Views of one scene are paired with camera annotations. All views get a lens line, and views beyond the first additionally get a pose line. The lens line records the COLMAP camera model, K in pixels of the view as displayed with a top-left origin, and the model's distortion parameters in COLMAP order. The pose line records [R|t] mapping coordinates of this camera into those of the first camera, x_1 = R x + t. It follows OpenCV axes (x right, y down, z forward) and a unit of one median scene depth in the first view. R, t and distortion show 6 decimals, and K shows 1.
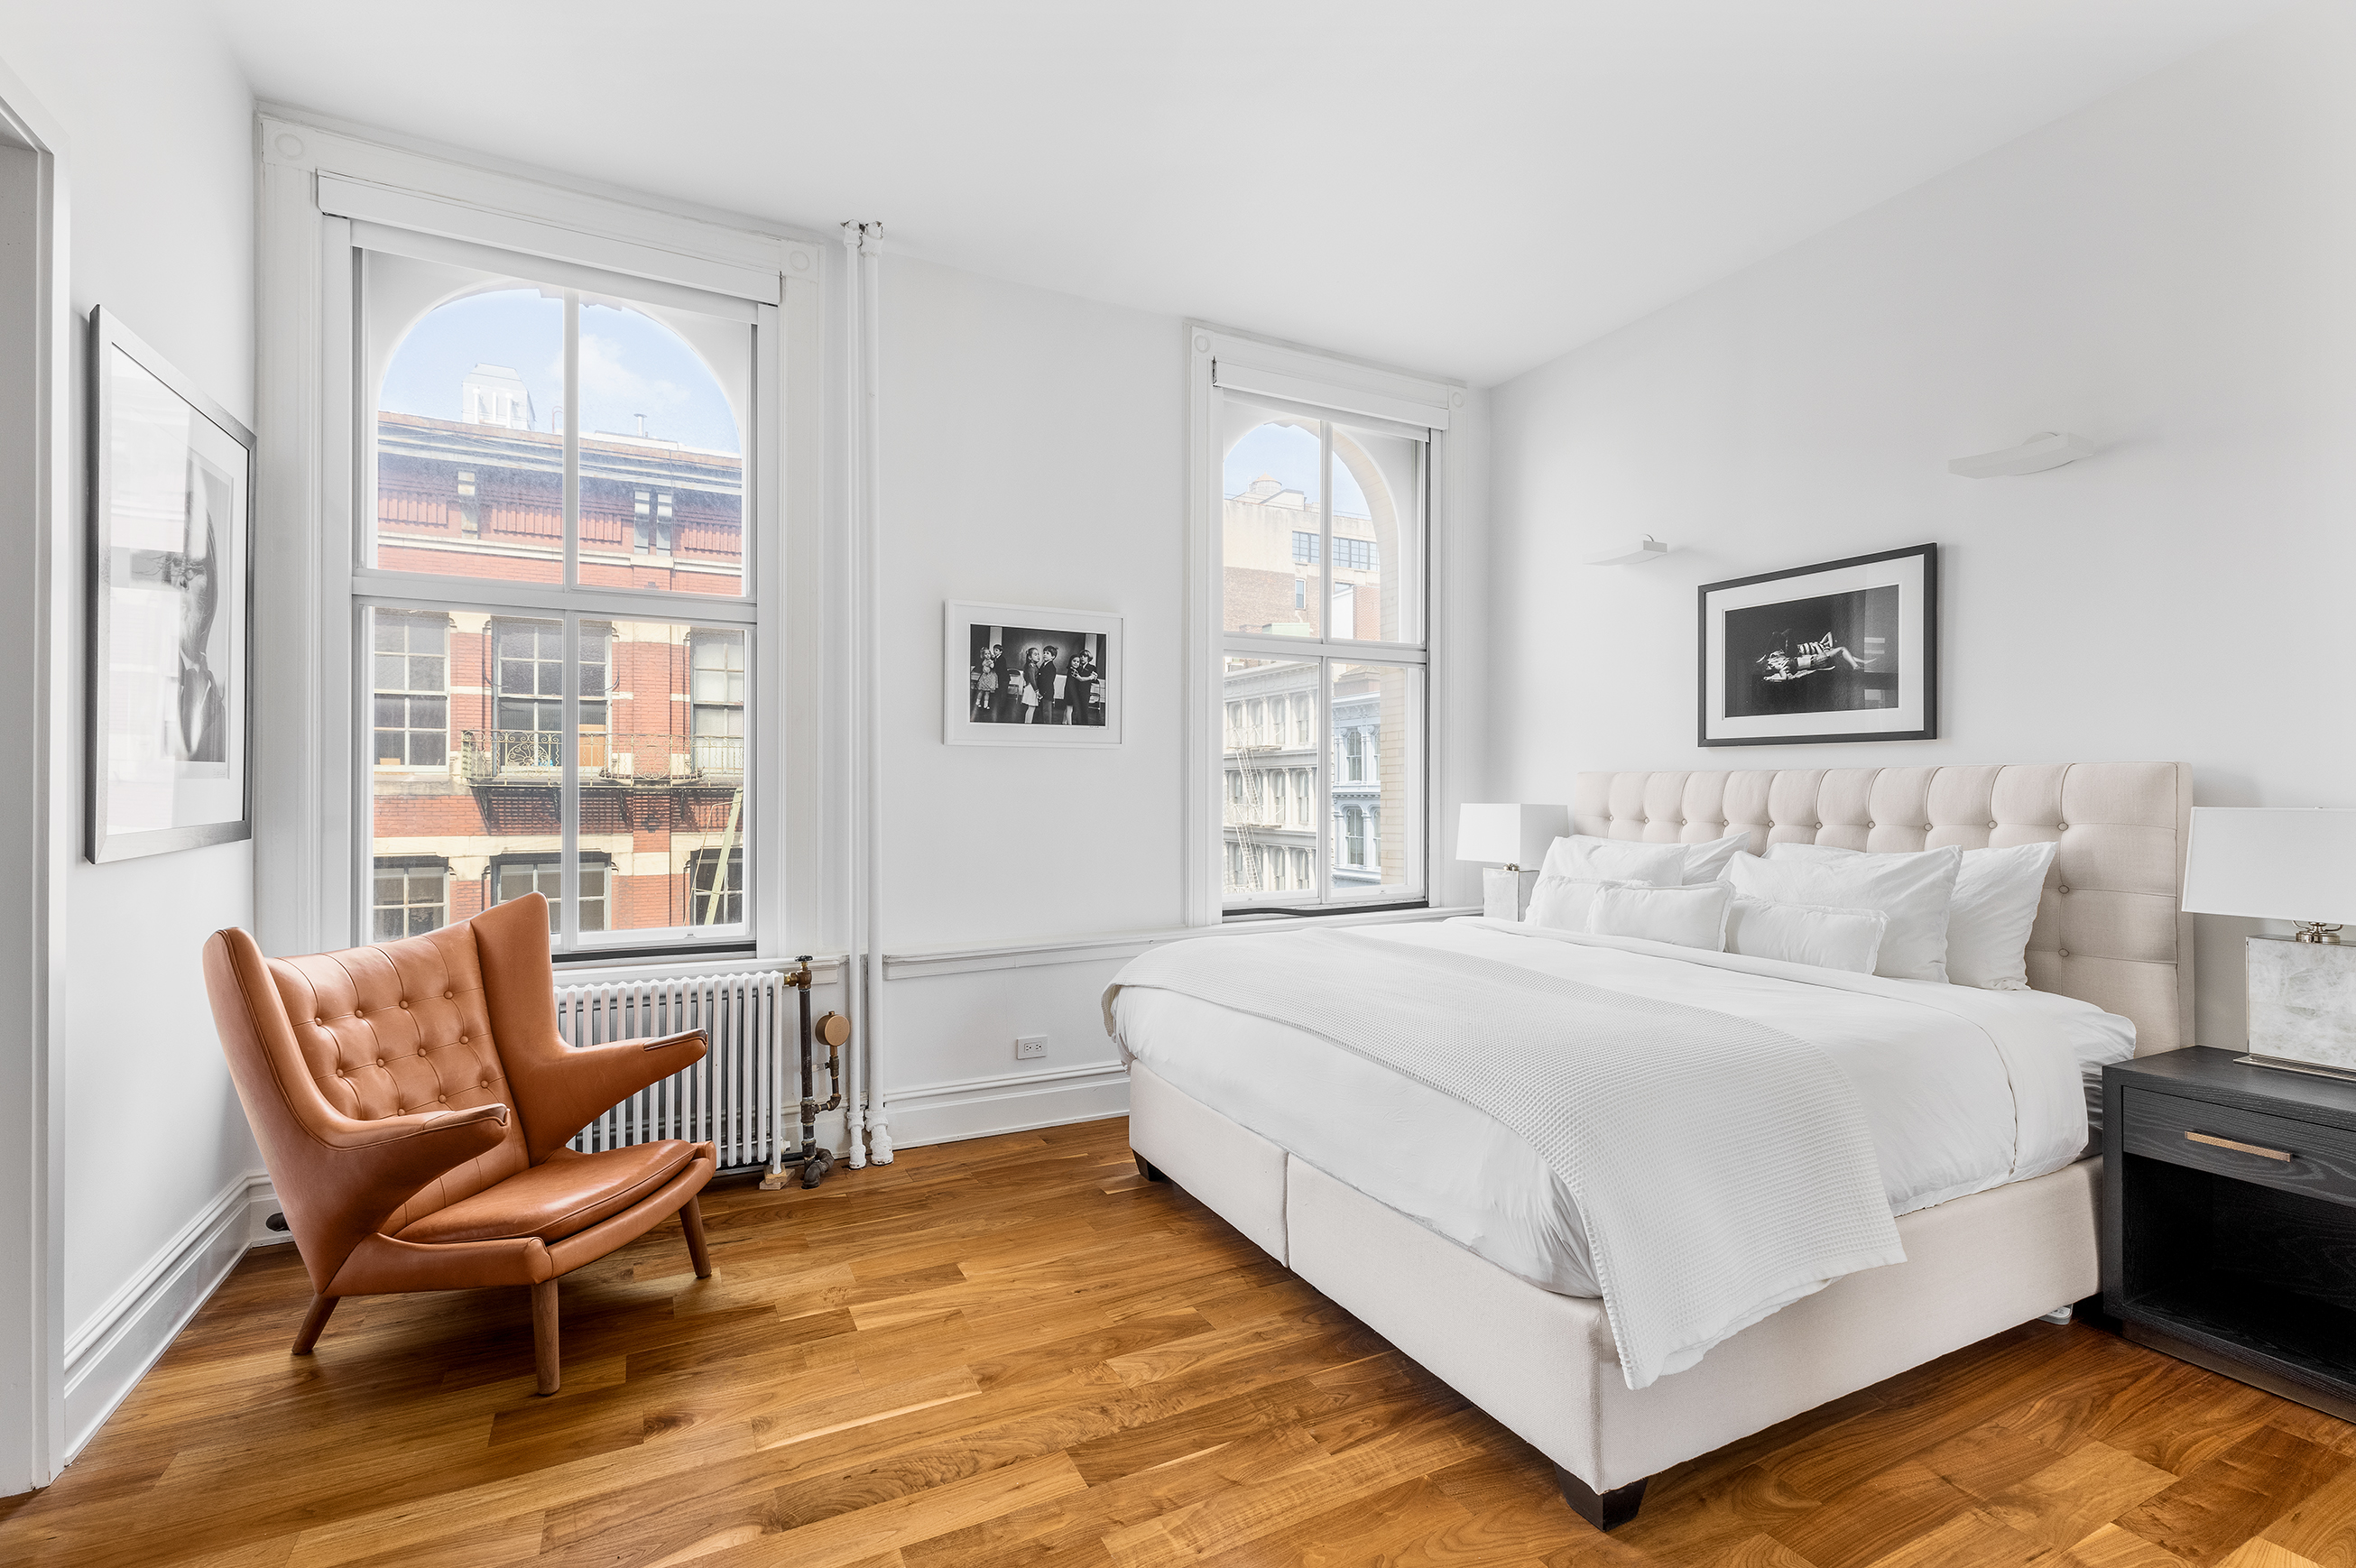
lens RADIAL K [[1047.5, 0, 1176.2], [0, 1047.5, 796.7], [0, 0, 1]] dist [0.000012, 0.000569]
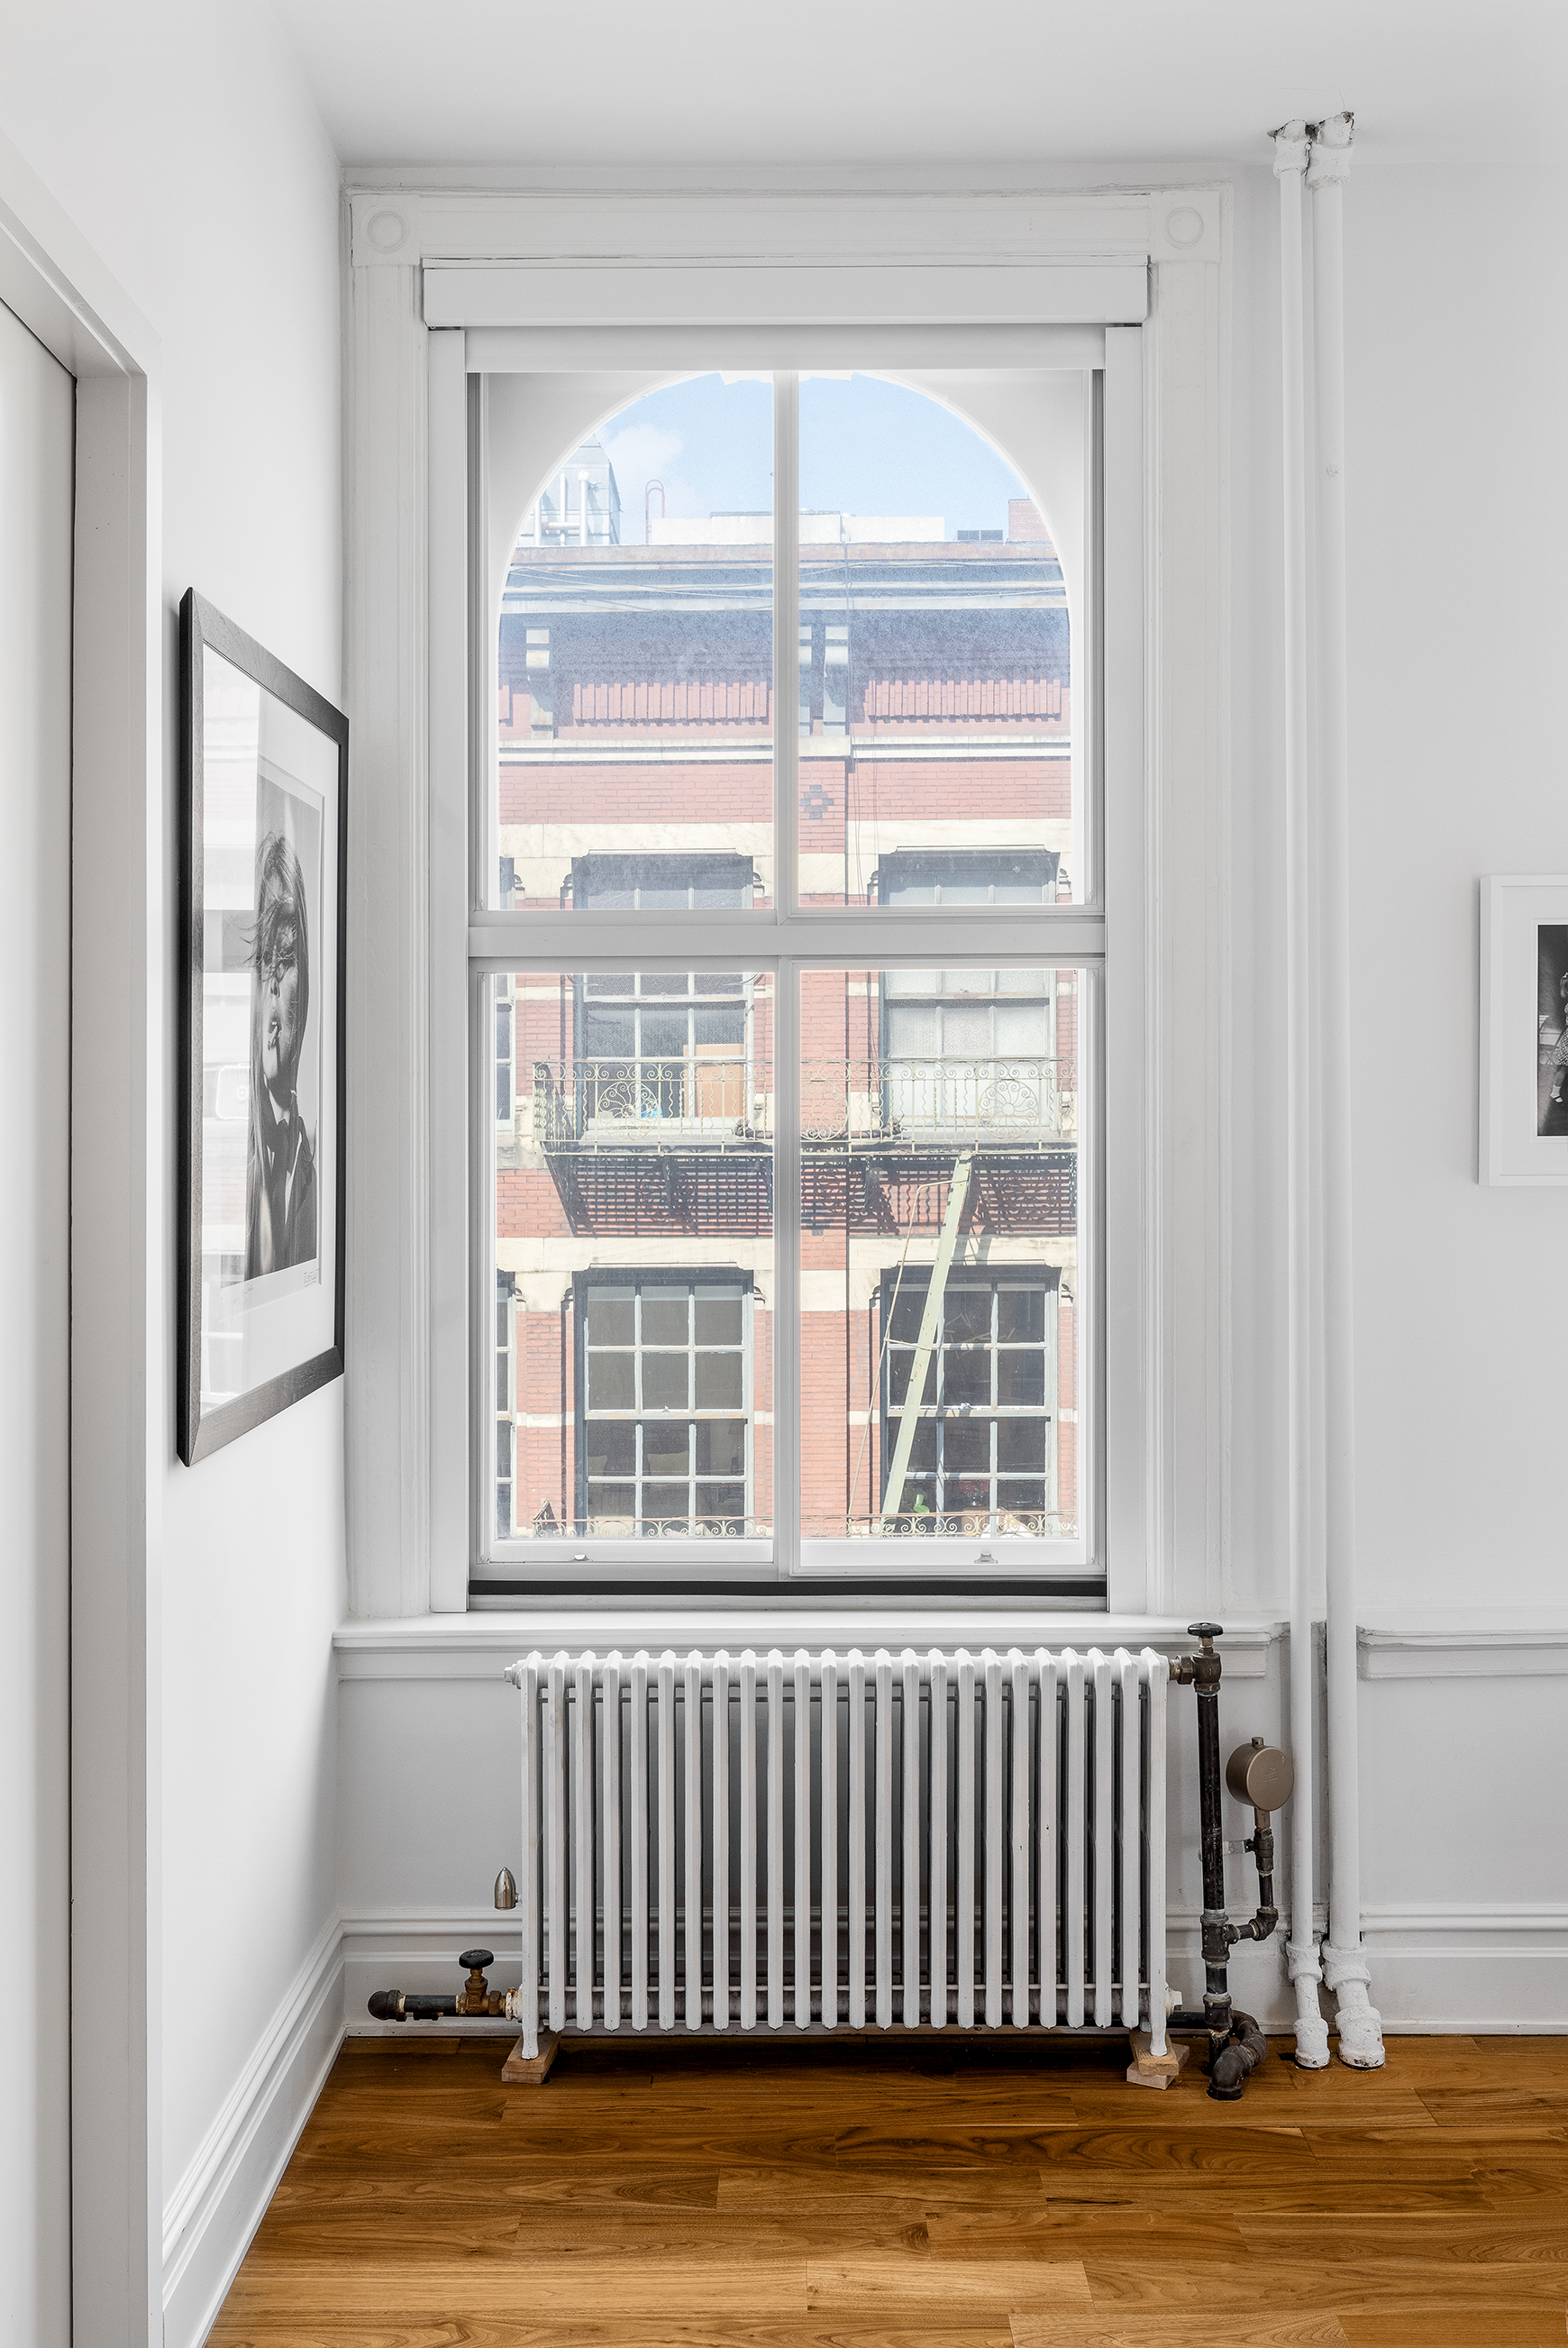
lens RADIAL K [[2098.6, 0, 780.7], [0, 2098.6, 1161.0], [0, 0, 1]] dist [-0.004705, 0.017679]
pose [[0.888577, -0.004669, -0.458704, -0.074044], [0.006078, 0.999980, 0.001597, -0.068791], [0.458688, -0.004207, 0.888588, 0.021032]]
